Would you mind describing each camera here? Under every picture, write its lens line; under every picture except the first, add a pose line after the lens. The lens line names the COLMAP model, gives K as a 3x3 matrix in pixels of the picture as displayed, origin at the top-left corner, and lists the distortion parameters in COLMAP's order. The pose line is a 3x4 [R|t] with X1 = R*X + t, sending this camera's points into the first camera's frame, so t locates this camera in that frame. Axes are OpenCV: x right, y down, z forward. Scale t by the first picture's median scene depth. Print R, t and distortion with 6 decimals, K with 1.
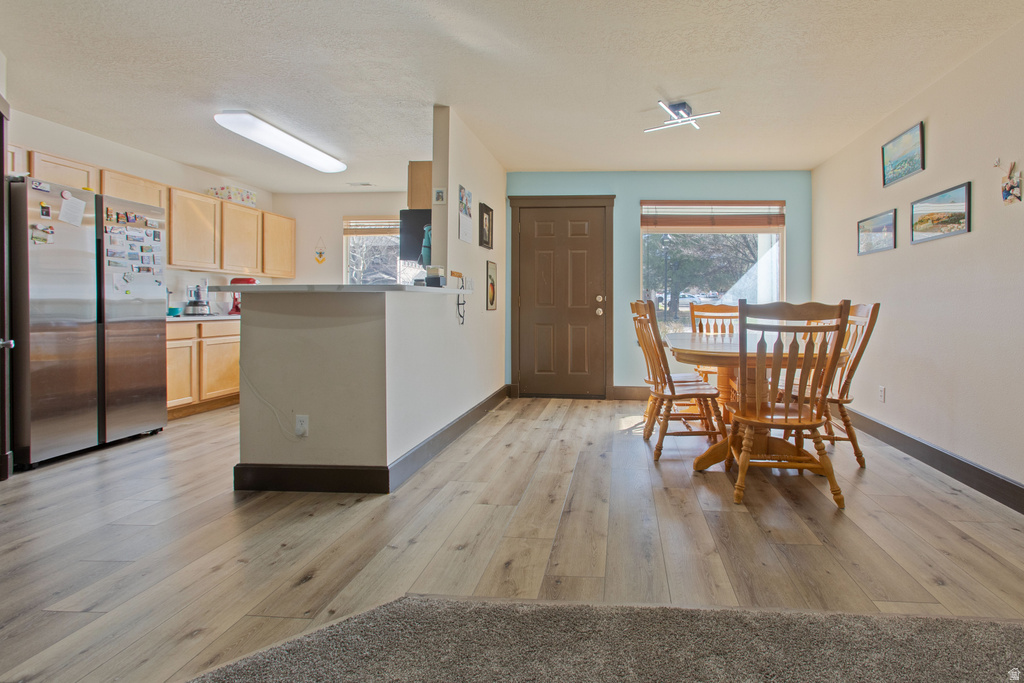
lens RADIAL K [[478.4, 0, 598.6], [0, 478.4, 306.9], [0, 0, 1]] dist [-0.000205, 0.000284]
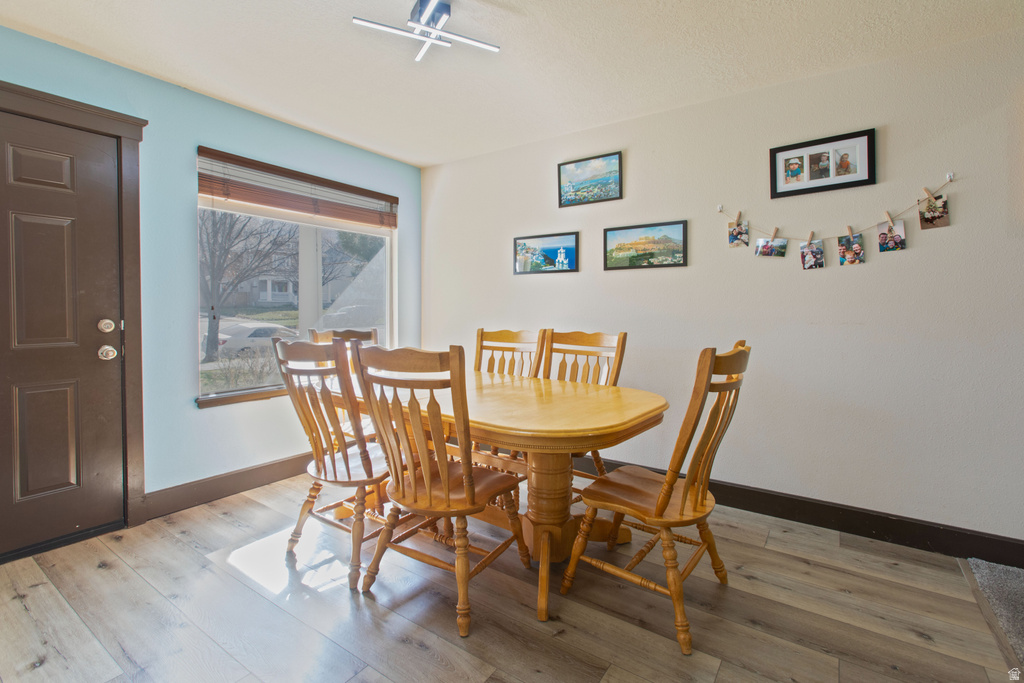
lens RADIAL K [[467.0, 0, 512.1], [0, 467.0, 319.4], [0, 0, 1]] dist [-0.019278, 0.013482]
pose [[0.533326, -0.023660, 0.845579, -0.287062], [0.003745, 0.999665, 0.025609, -0.055338], [-0.845901, -0.010491, 0.533236, 0.656477]]
